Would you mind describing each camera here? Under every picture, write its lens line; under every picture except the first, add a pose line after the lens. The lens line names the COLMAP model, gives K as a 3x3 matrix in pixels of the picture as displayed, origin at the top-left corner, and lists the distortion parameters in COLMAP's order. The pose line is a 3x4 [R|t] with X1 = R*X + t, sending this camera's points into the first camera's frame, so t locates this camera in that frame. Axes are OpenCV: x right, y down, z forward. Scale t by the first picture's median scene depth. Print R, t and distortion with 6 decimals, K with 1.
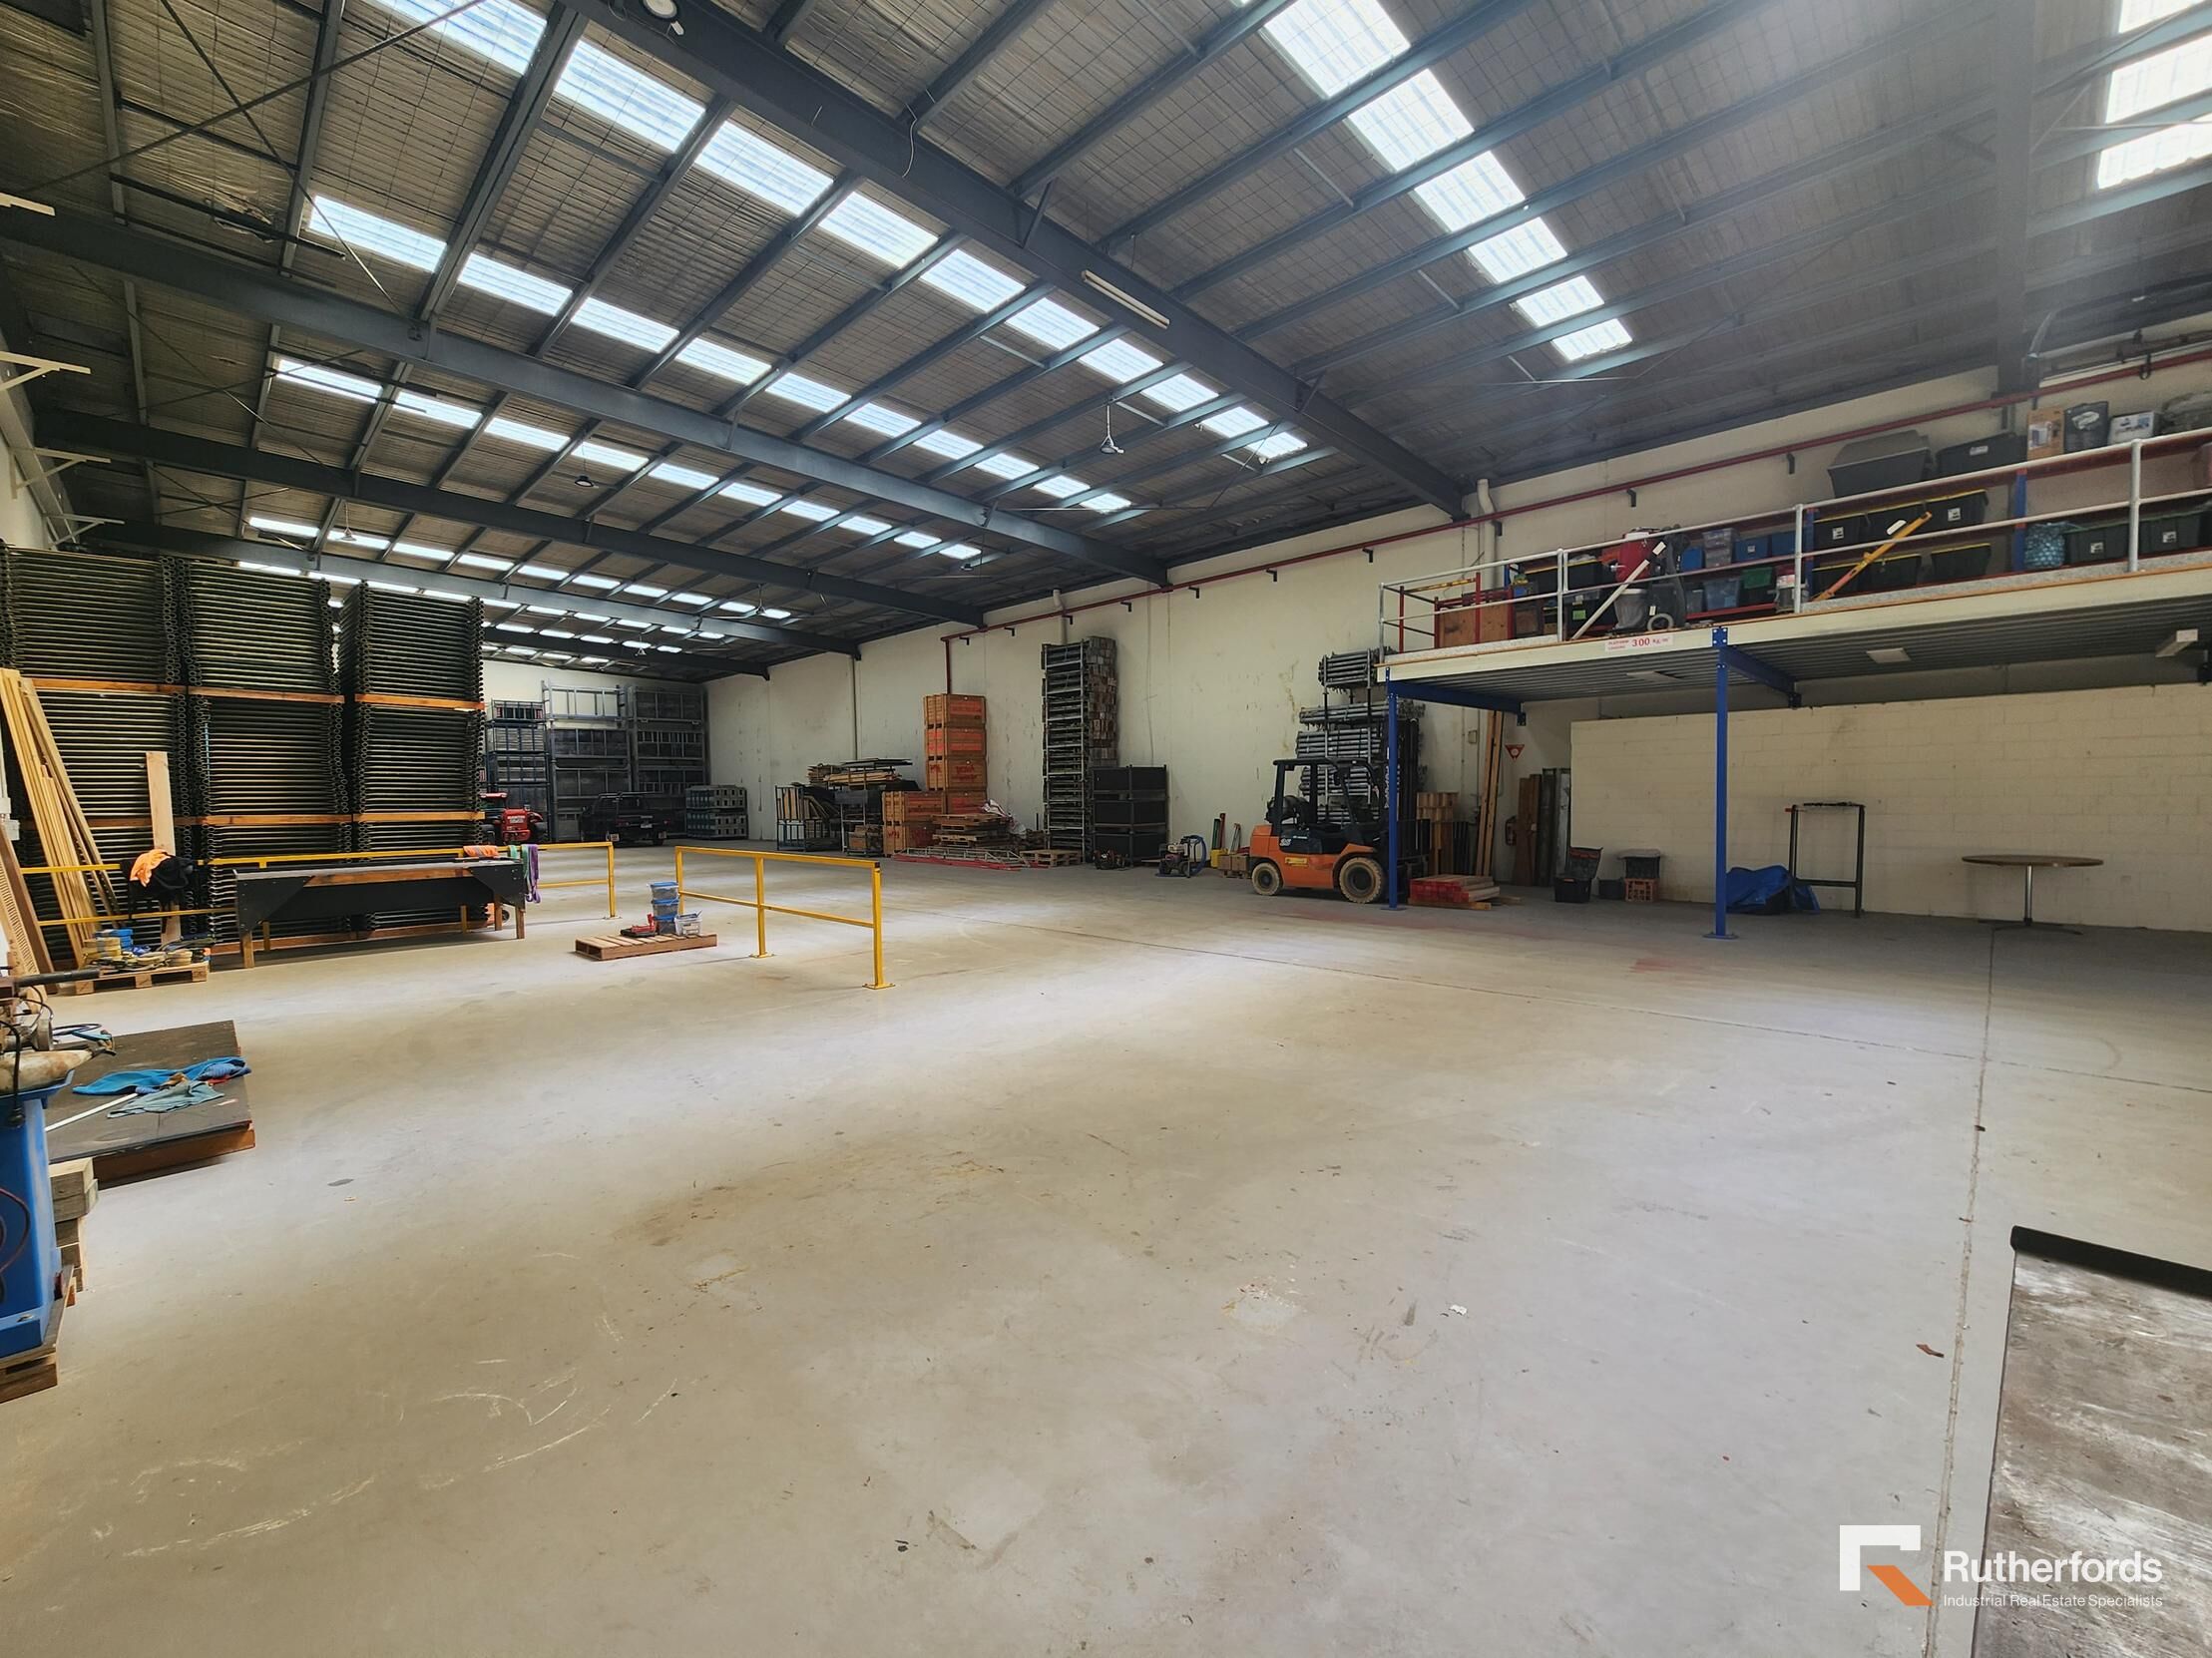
lens RADIAL K [[906.0, 0, 1121.3], [0, 906.0, 837.2], [0, 0, 1]] dist [-0.000836, 0.000132]
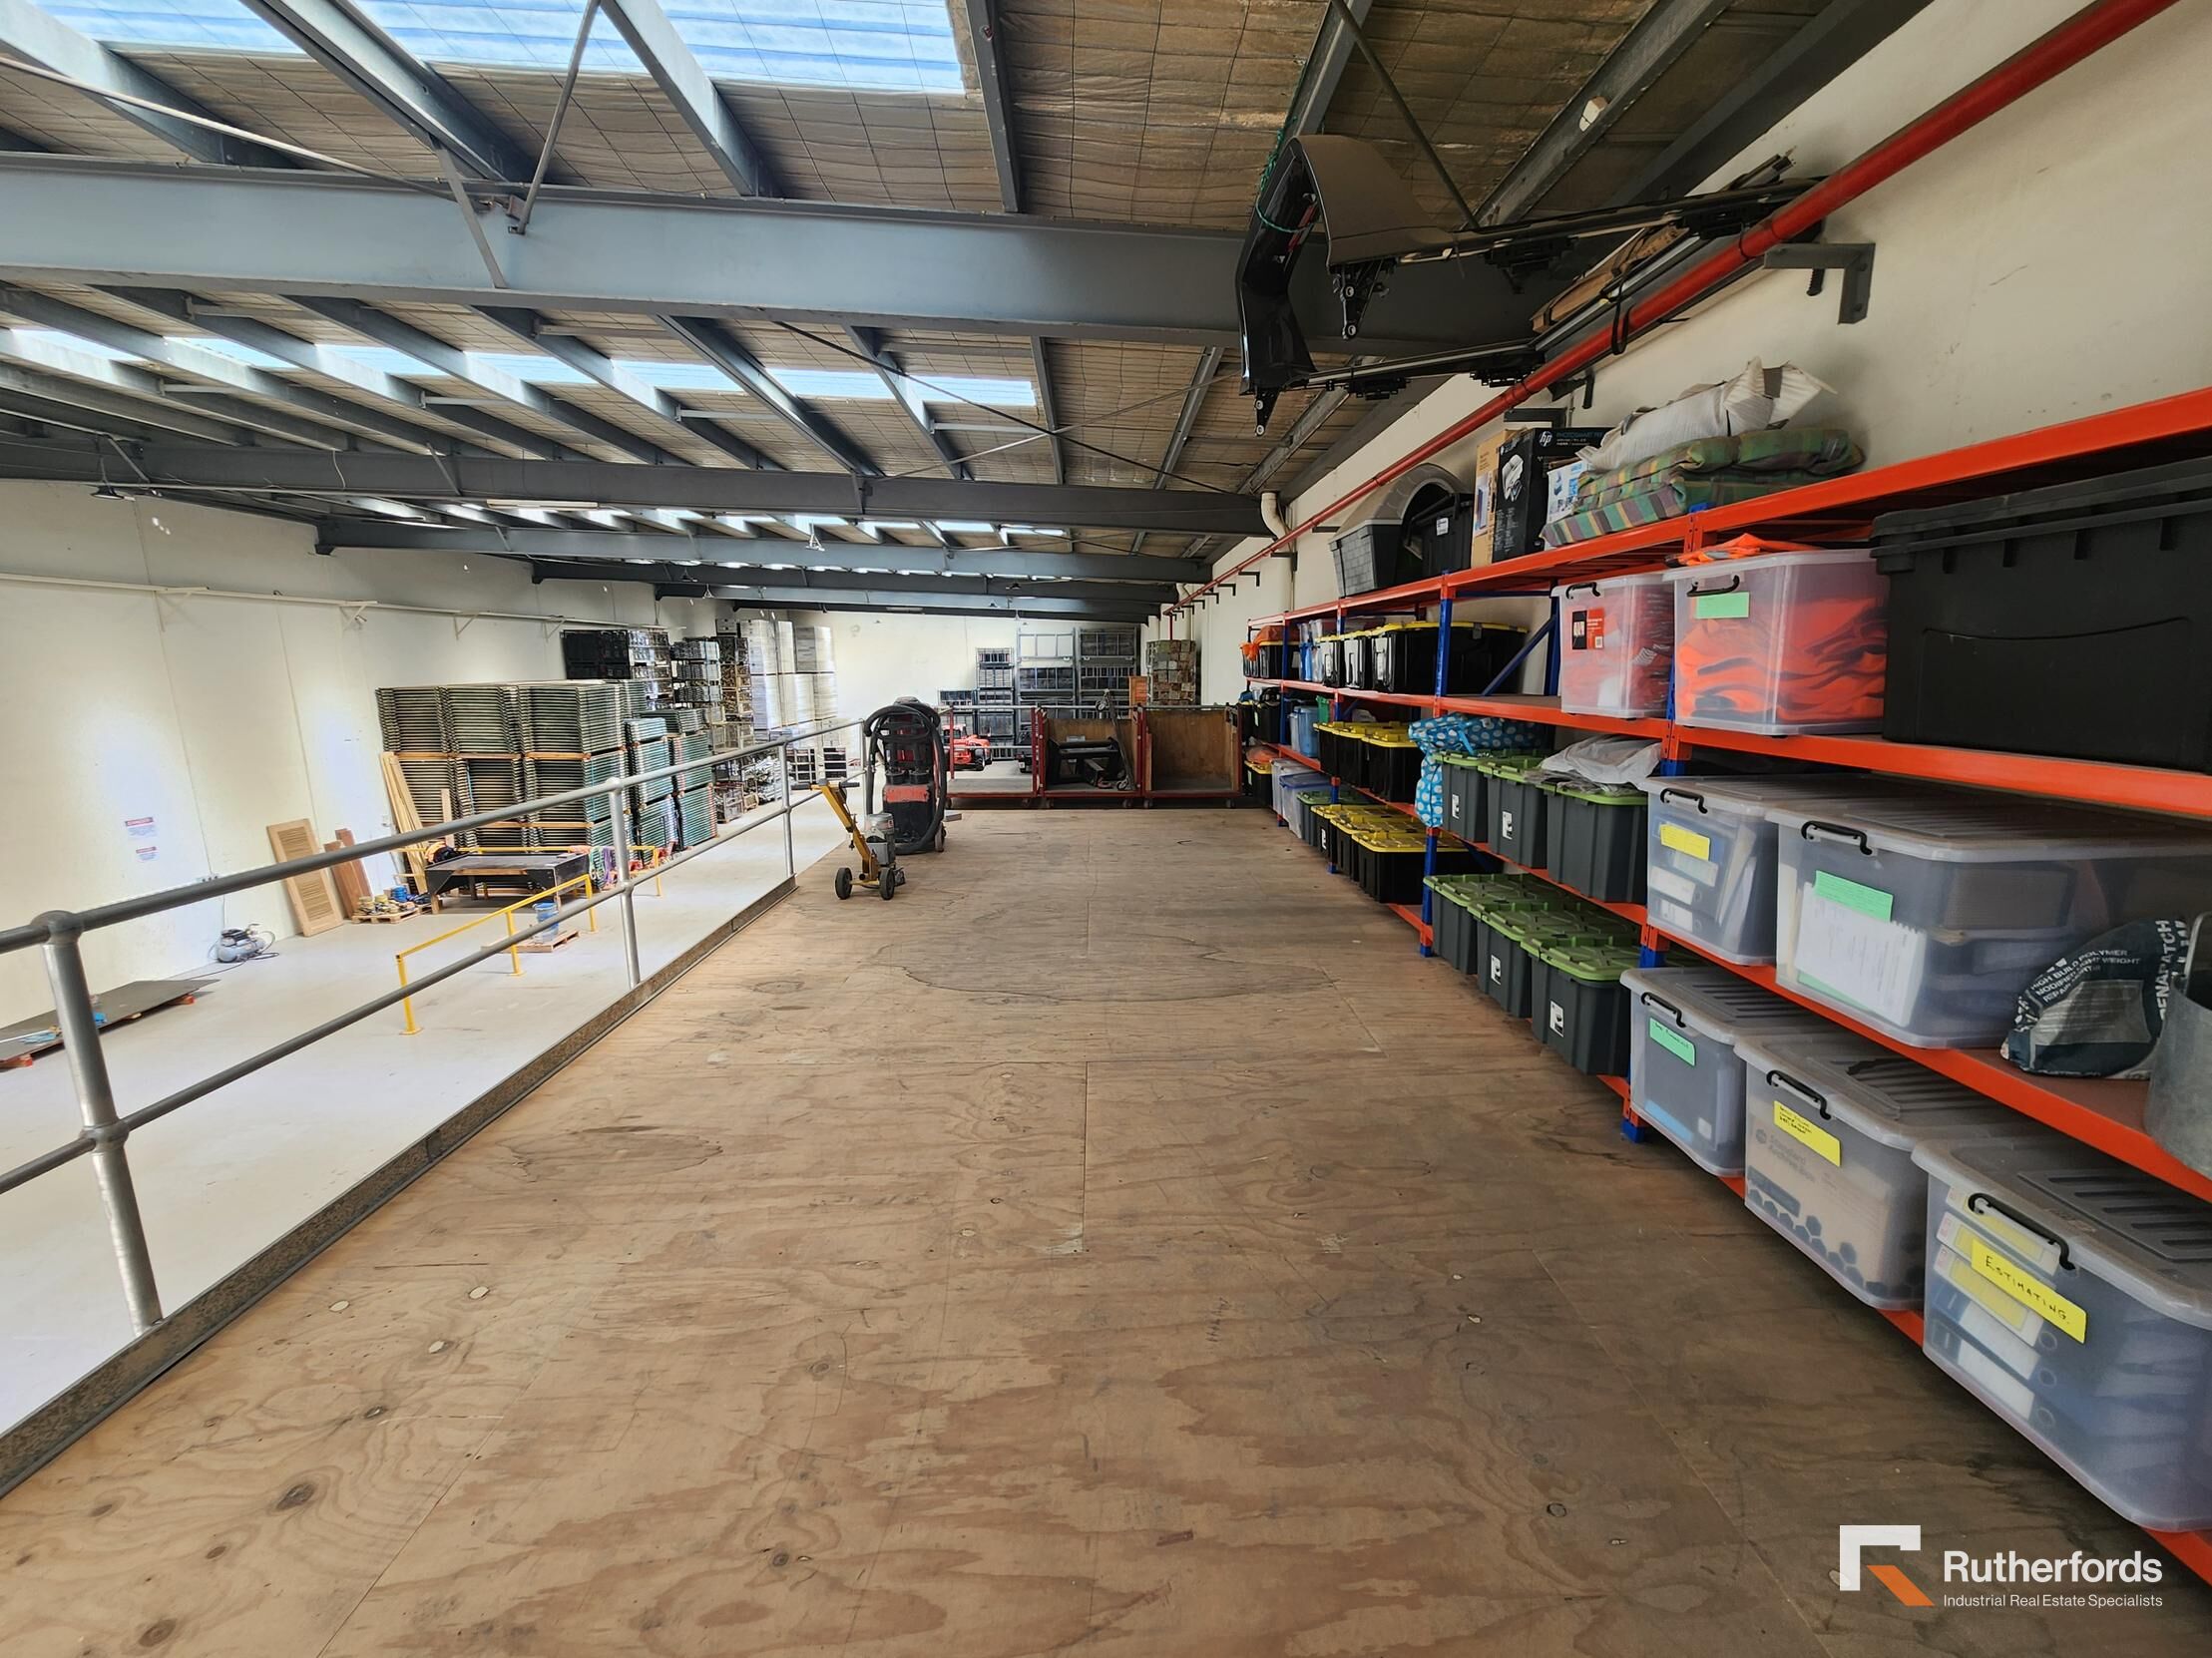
lens RADIAL K [[906.0, 0, 1121.3], [0, 906.0, 837.2], [0, 0, 1]] dist [-0.000836, 0.000132]
pose [[0.724350, 0.145833, -0.673832, 0.587003], [-0.042295, 0.984931, 0.167696, -0.175102], [0.688134, -0.092970, 0.719603, 0.283342]]
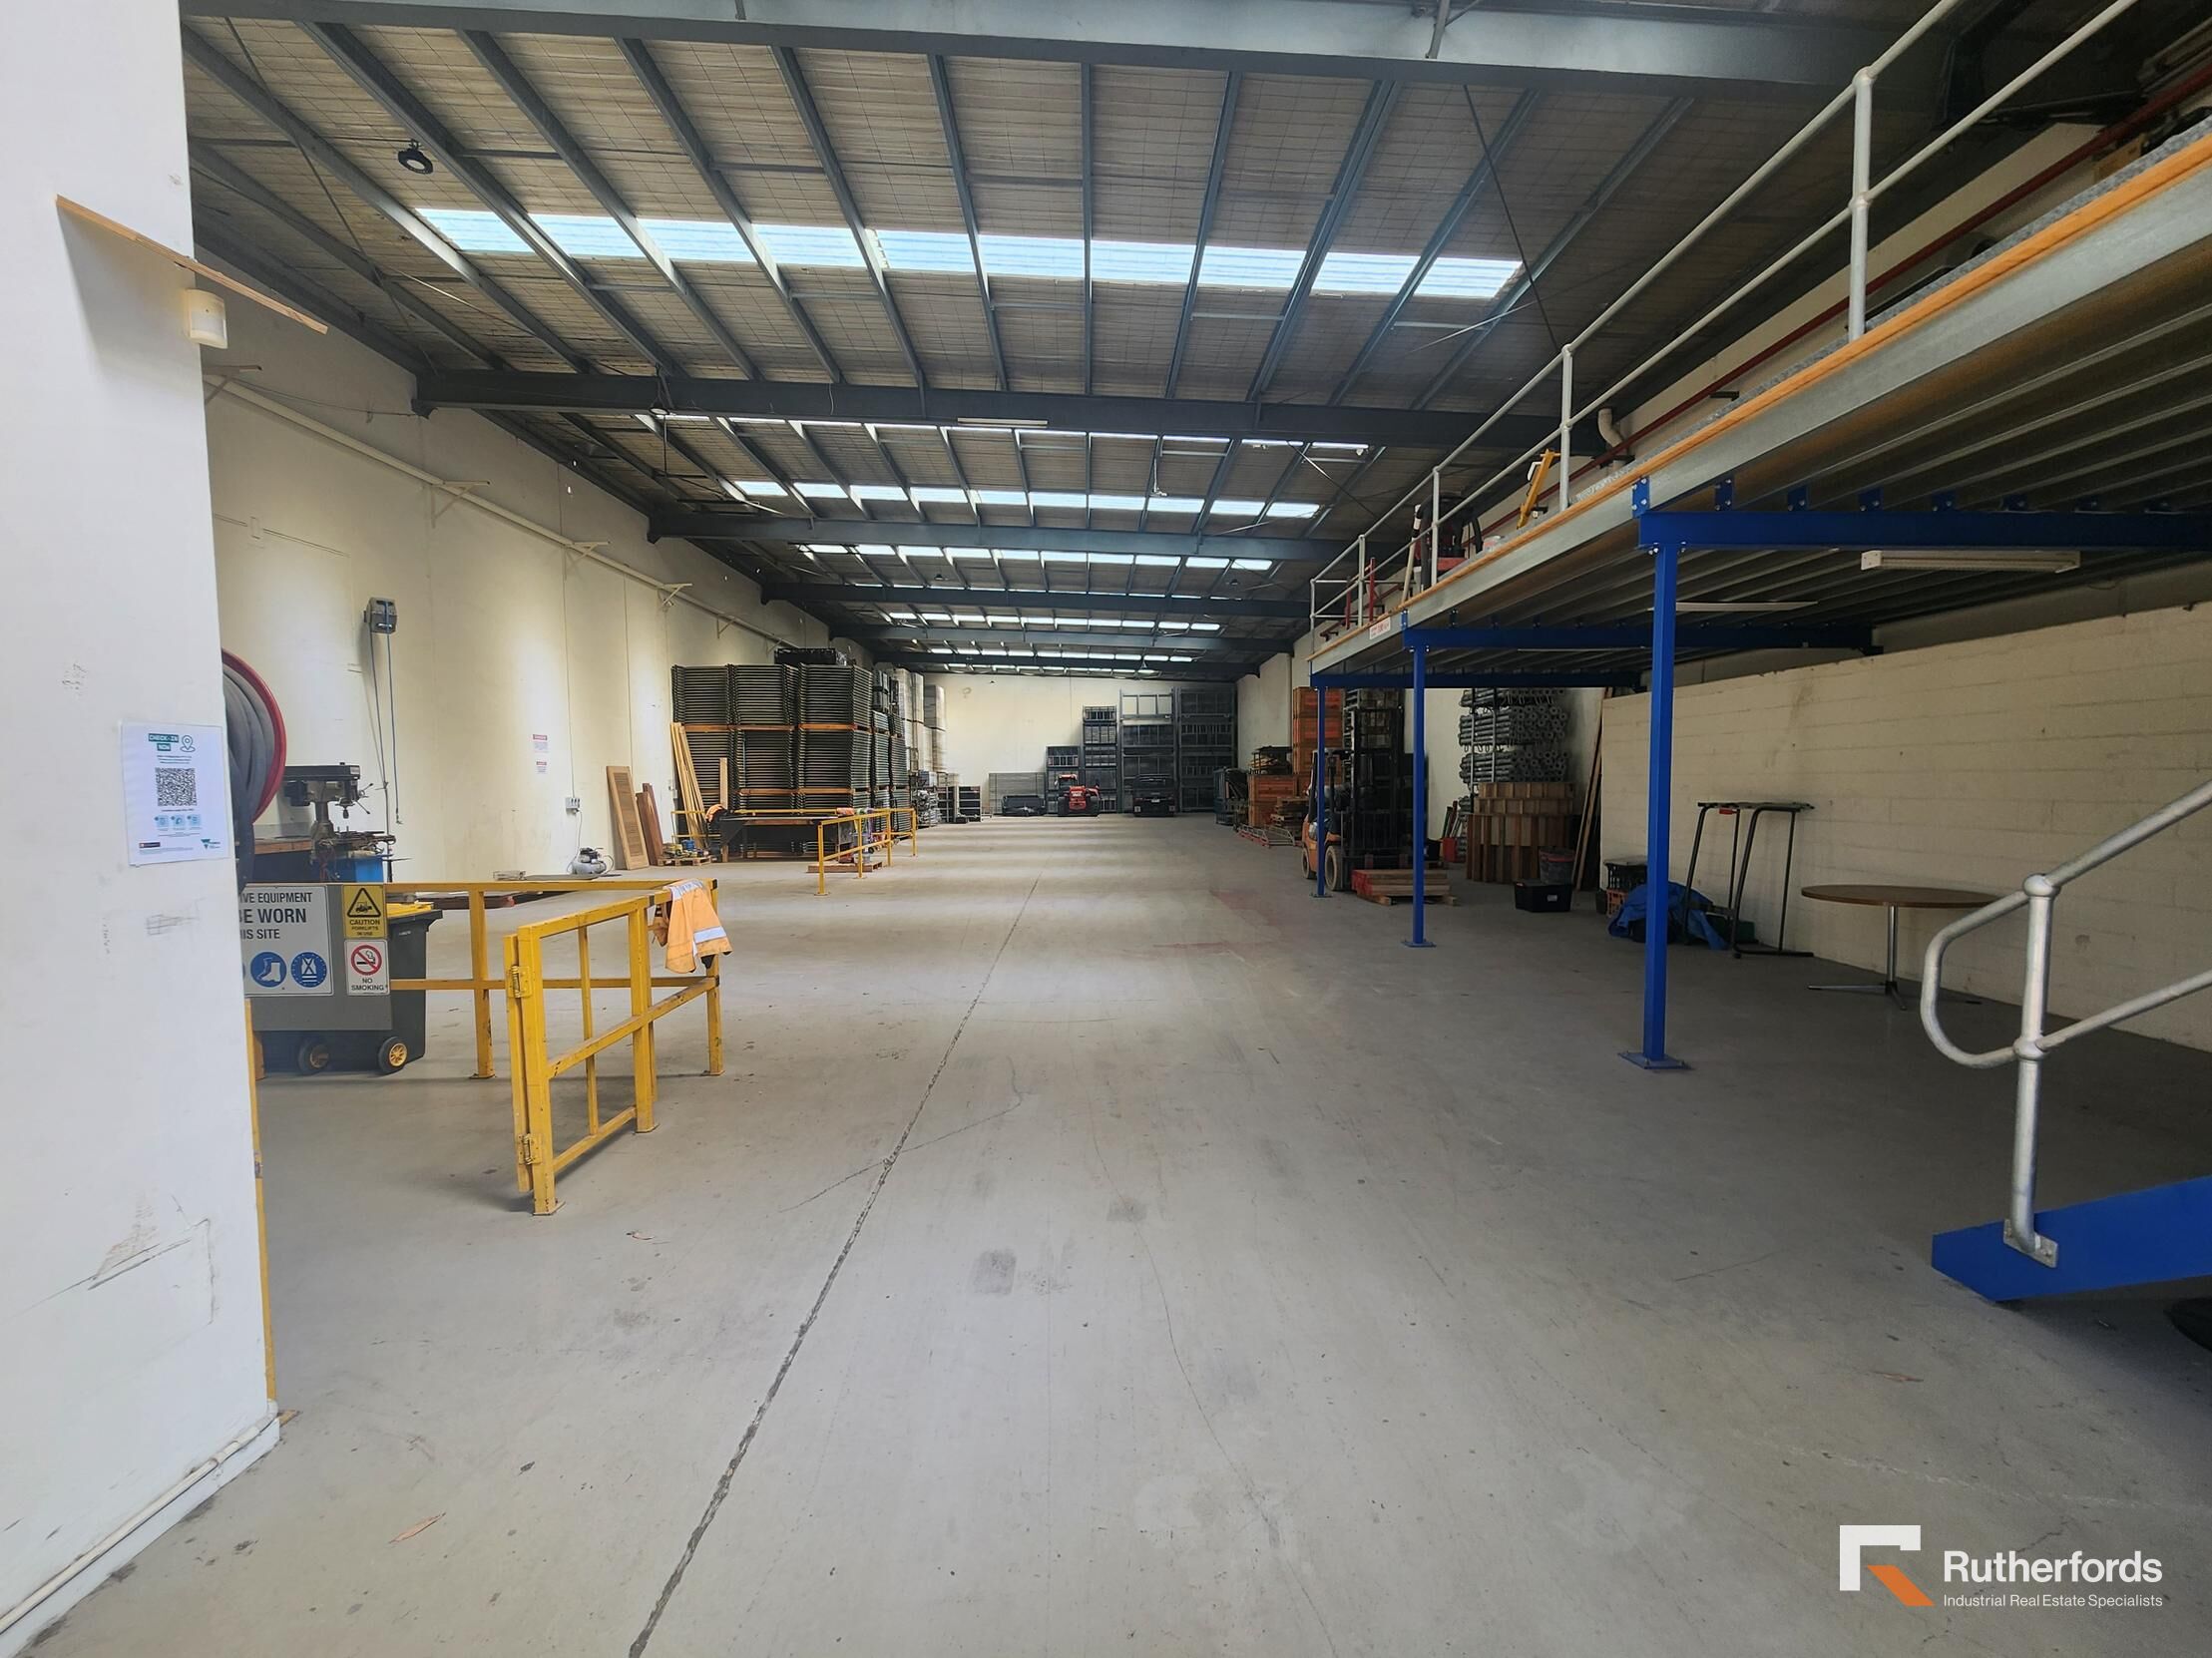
lens RADIAL K [[906.0, 0, 1121.3], [0, 906.0, 837.2], [0, 0, 1]] dist [-0.000836, 0.000132]
pose [[0.725013, 0.051489, -0.686808, 0.479950], [-0.035945, 0.998671, 0.036925, -0.009883], [0.687796, -0.002083, 0.725901, 0.058515]]
